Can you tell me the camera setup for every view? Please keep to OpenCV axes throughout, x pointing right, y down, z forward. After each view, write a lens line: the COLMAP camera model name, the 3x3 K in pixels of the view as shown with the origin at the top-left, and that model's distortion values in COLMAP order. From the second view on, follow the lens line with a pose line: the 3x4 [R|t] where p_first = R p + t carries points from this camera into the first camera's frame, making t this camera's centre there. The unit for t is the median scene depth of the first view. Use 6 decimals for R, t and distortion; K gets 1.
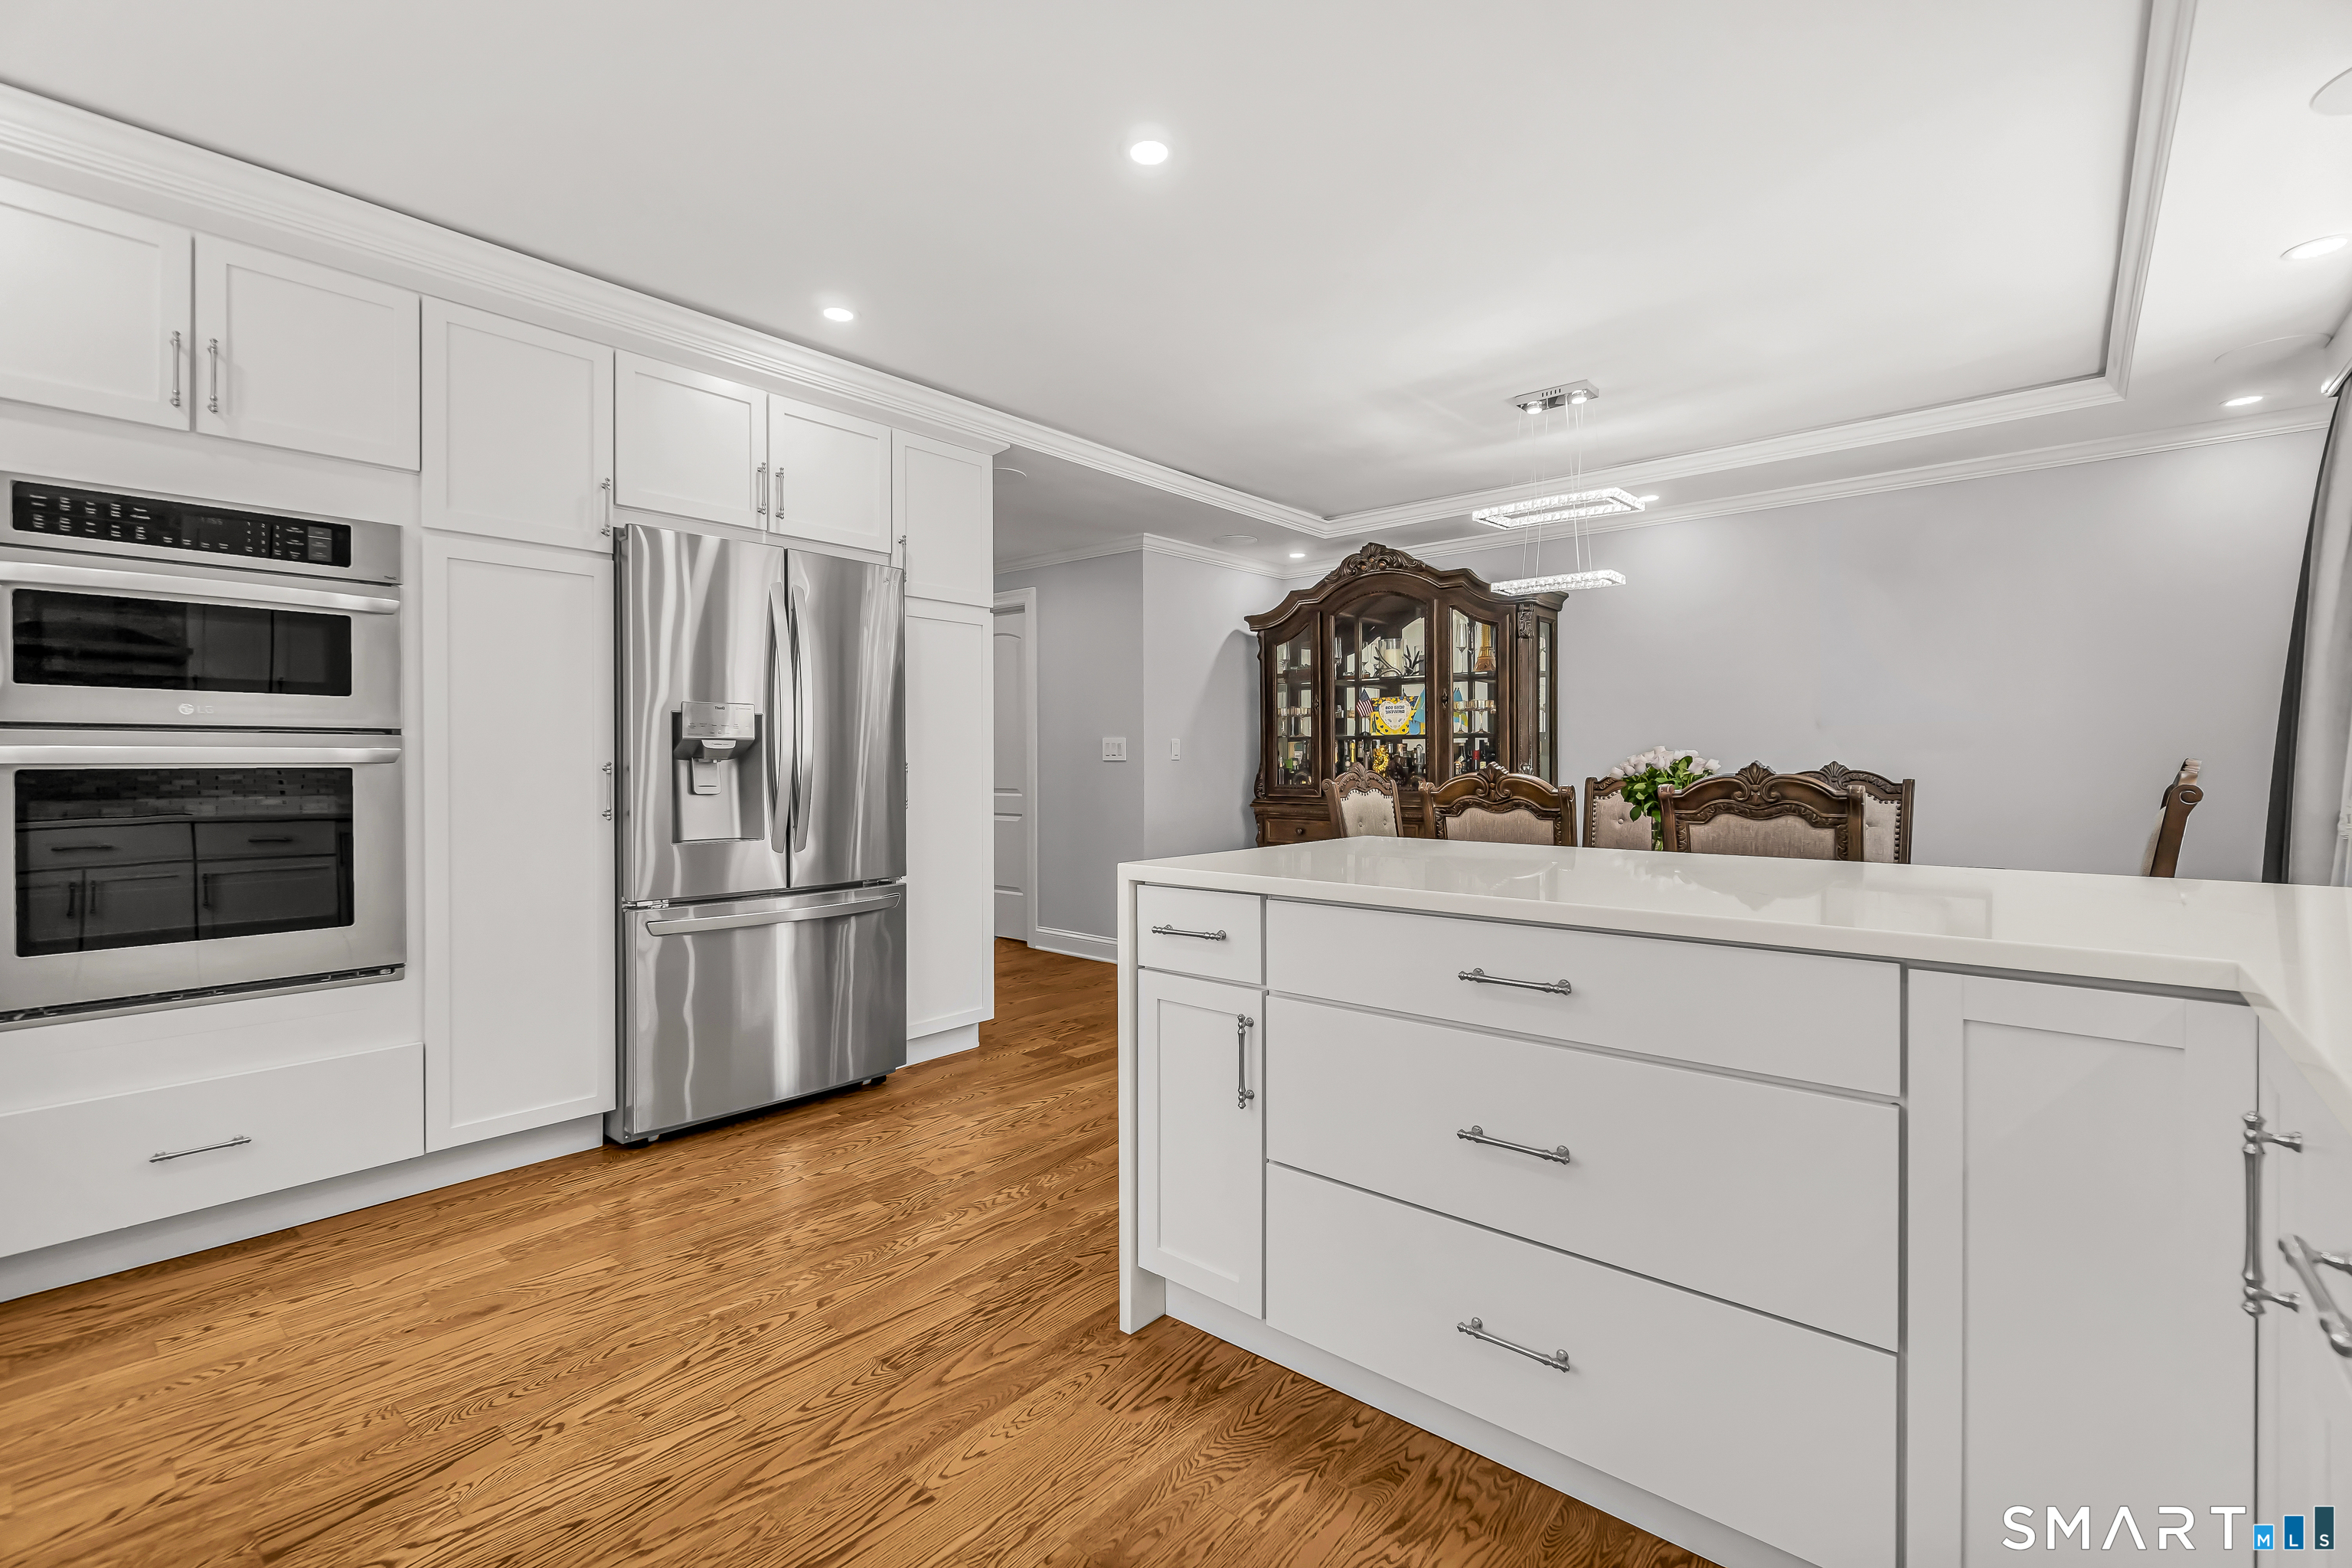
lens RADIAL K [[1040.8, 0, 1180.1], [0, 1040.8, 769.0], [0, 0, 1]] dist [0.001709, -0.001410]
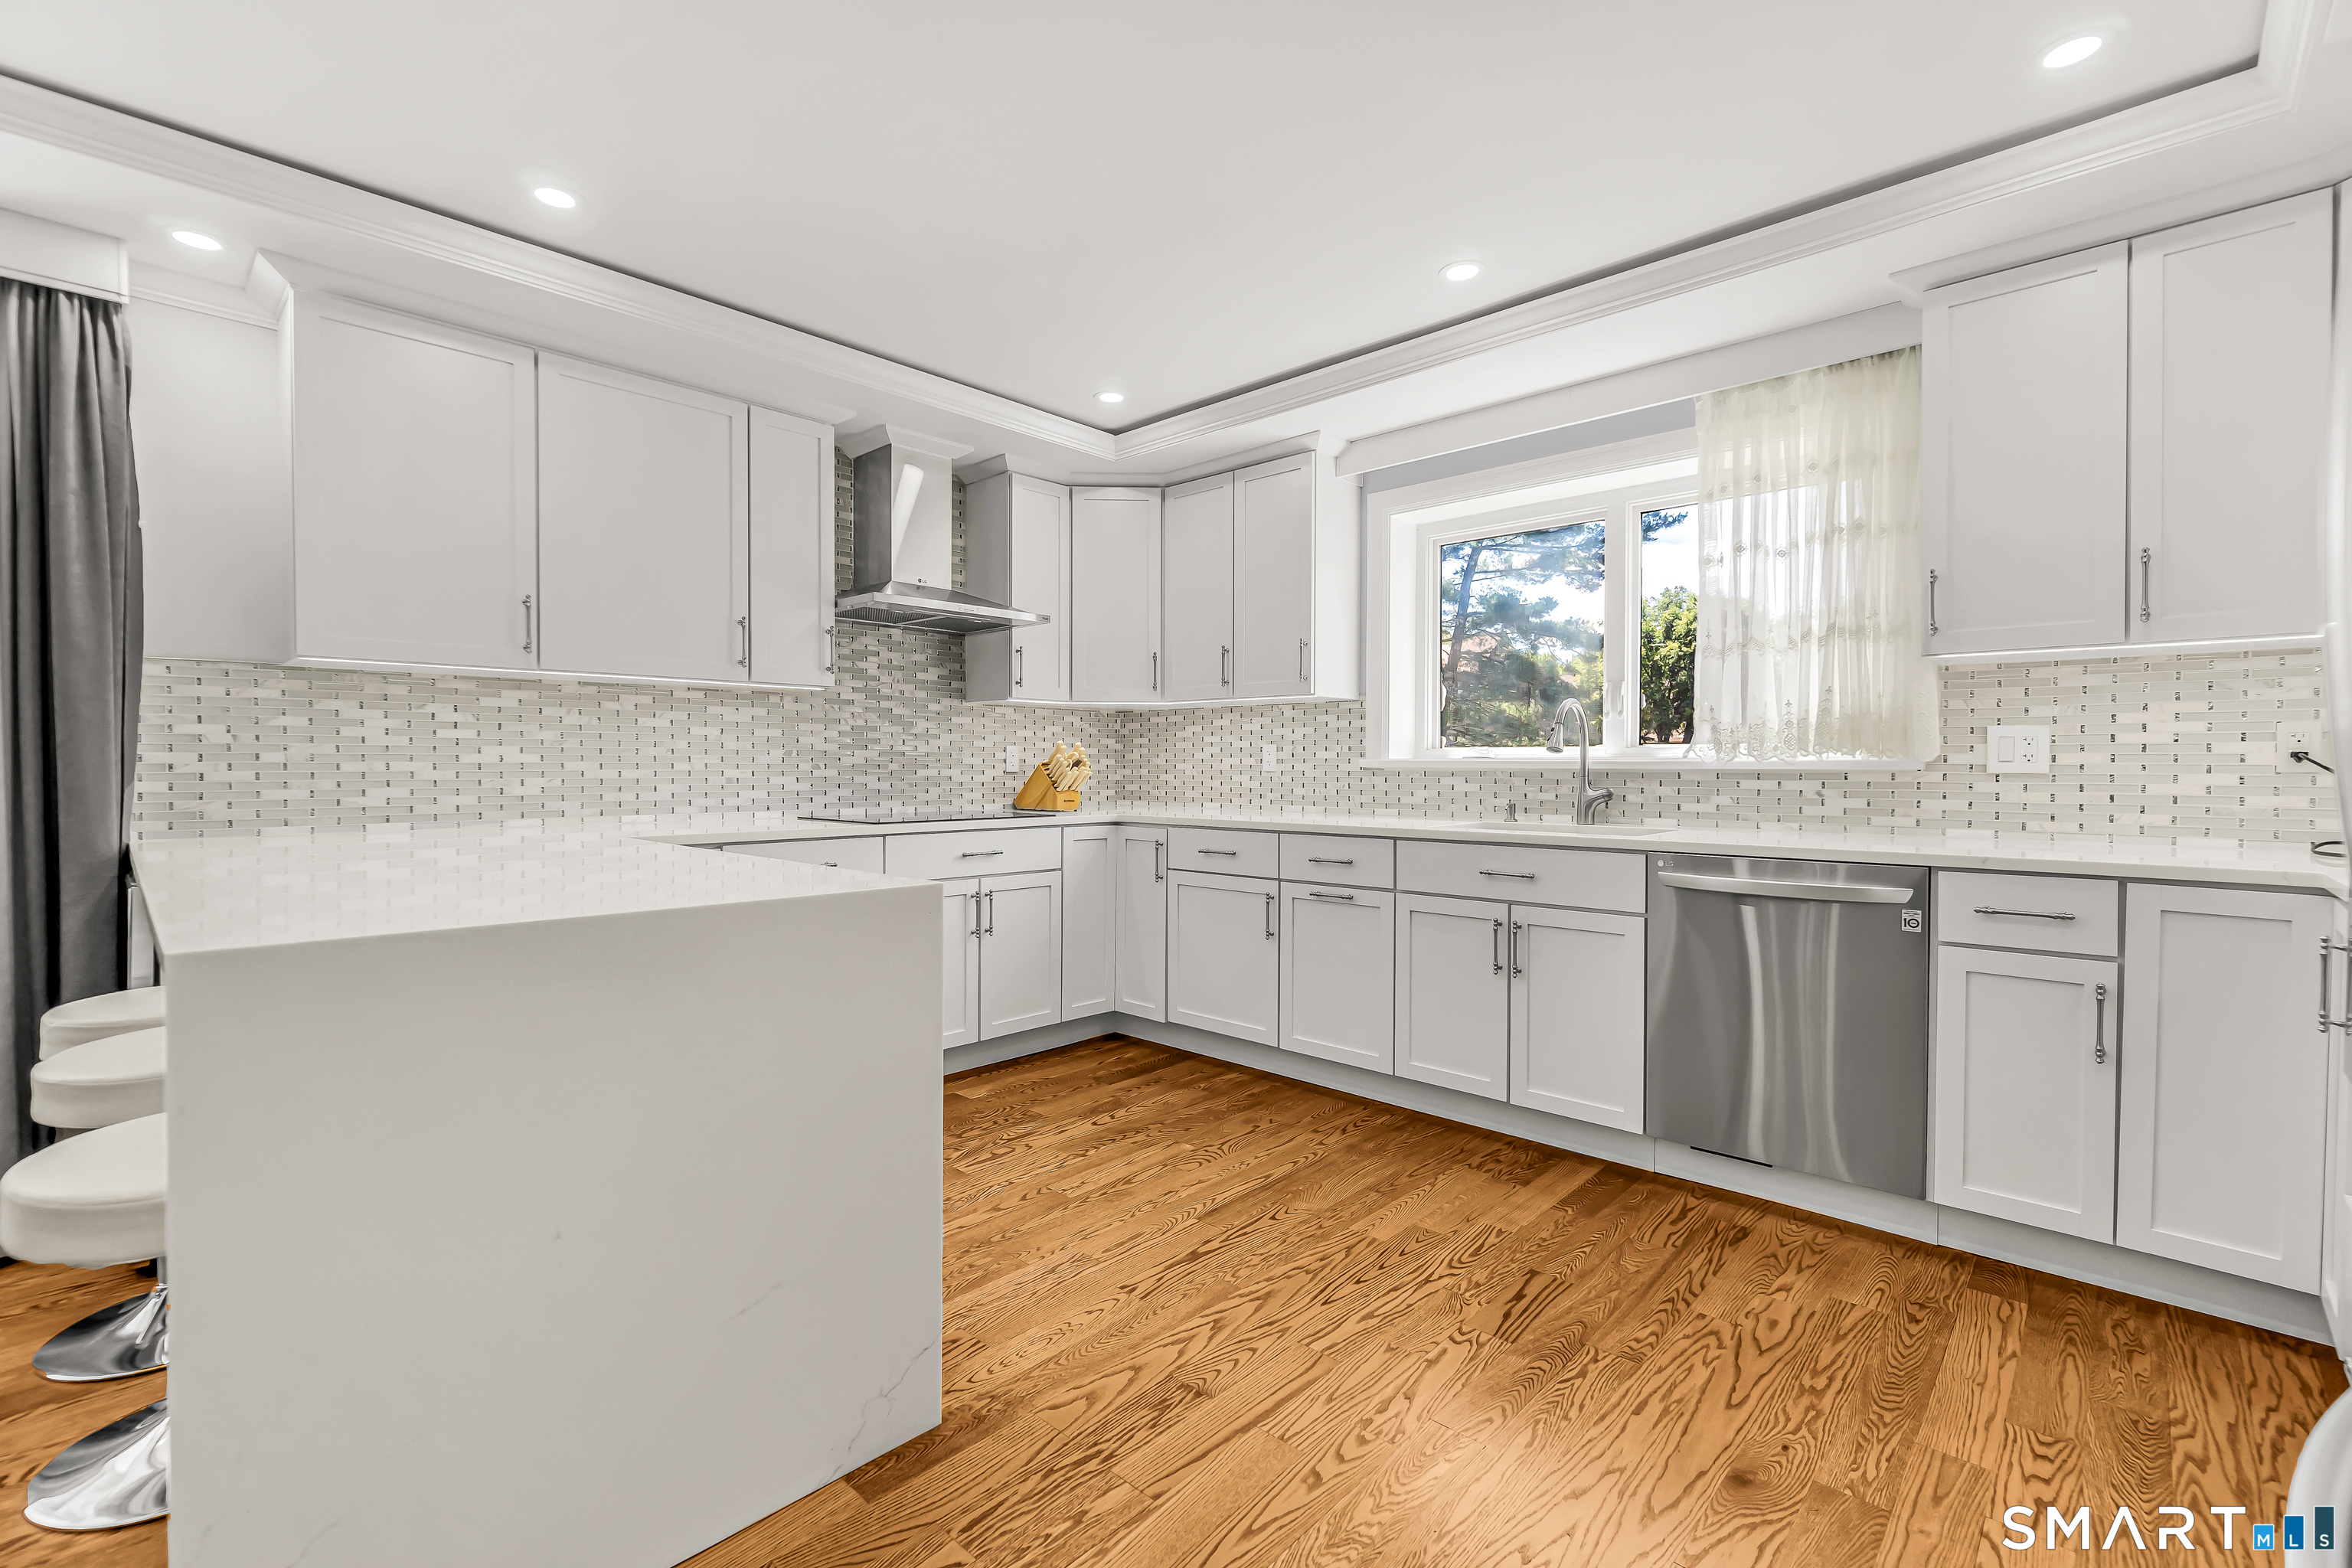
lens RADIAL K [[1040.8, 0, 1165.6], [0, 1040.8, 781.9], [0, 0, 1]] dist [0.001709, -0.001410]
pose [[-0.998157, -0.001366, 0.060672, -0.317164], [-0.000160, 0.999802, 0.019874, -0.009044], [-0.060687, 0.019827, -0.997960, 1.981824]]
